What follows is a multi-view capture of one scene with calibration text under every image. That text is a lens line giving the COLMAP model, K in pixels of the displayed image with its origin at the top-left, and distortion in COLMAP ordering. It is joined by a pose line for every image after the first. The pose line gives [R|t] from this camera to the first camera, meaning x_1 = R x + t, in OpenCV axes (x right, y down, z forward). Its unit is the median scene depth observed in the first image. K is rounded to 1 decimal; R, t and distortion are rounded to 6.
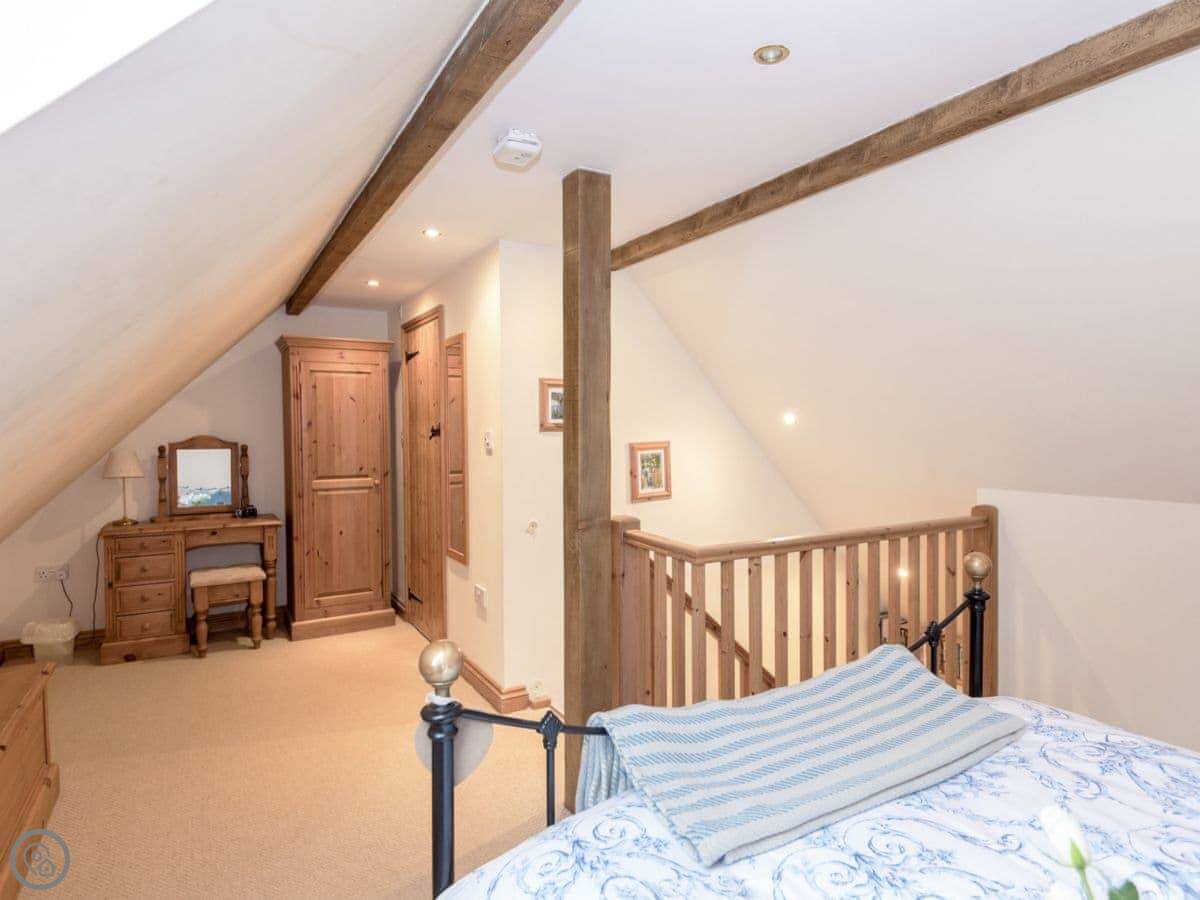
lens RADIAL K [[648.5, 0, 600.0], [0, 648.5, 450.0], [0, 0, 1]] dist [0.000302, -0.000252]
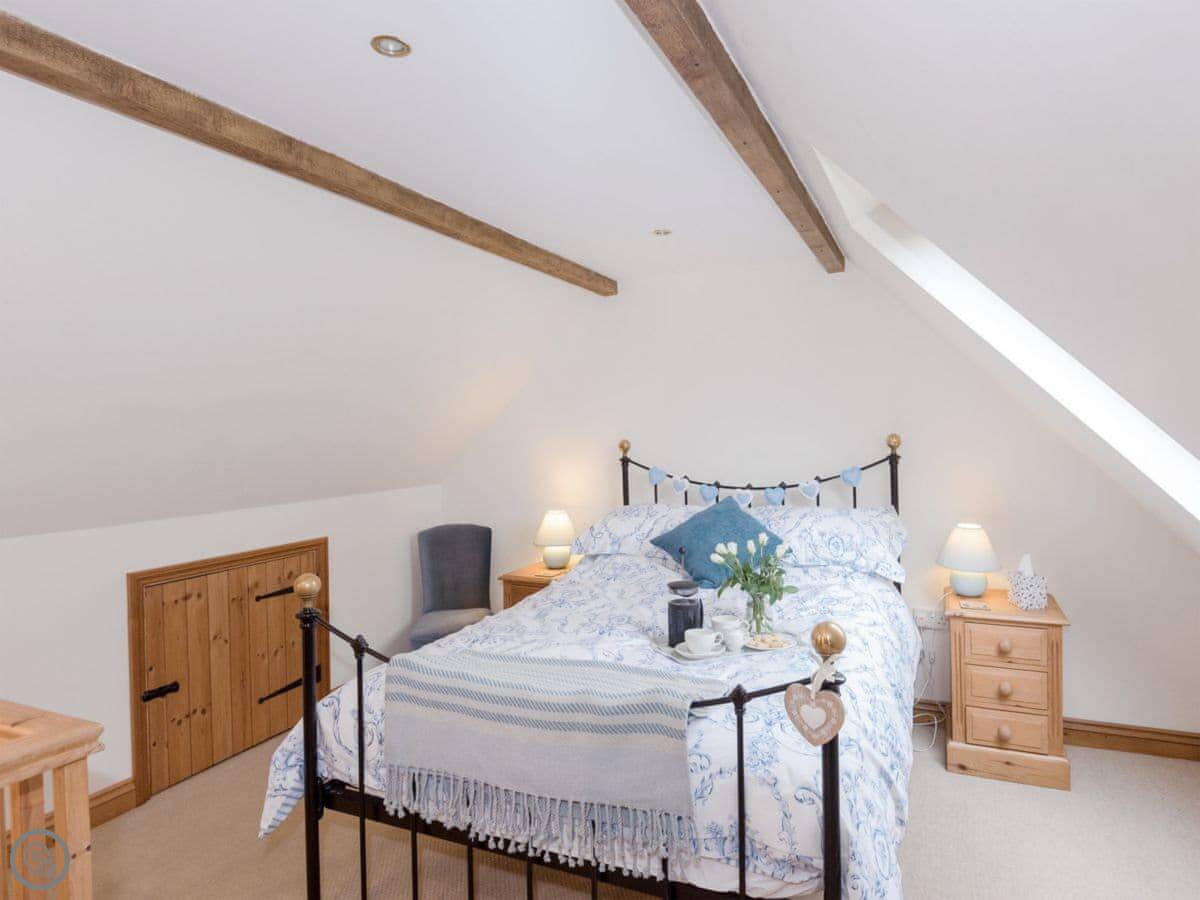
lens RADIAL K [[839.6, 0, 600.0], [0, 839.6, 450.0], [0, 0, 1]] dist [0.003741, -0.001630]
pose [[-0.587450, 0.006281, 0.809236, -0.816129], [0.058206, 0.997708, 0.034510, -0.062574], [-0.807165, 0.067375, -0.586469, 1.411123]]
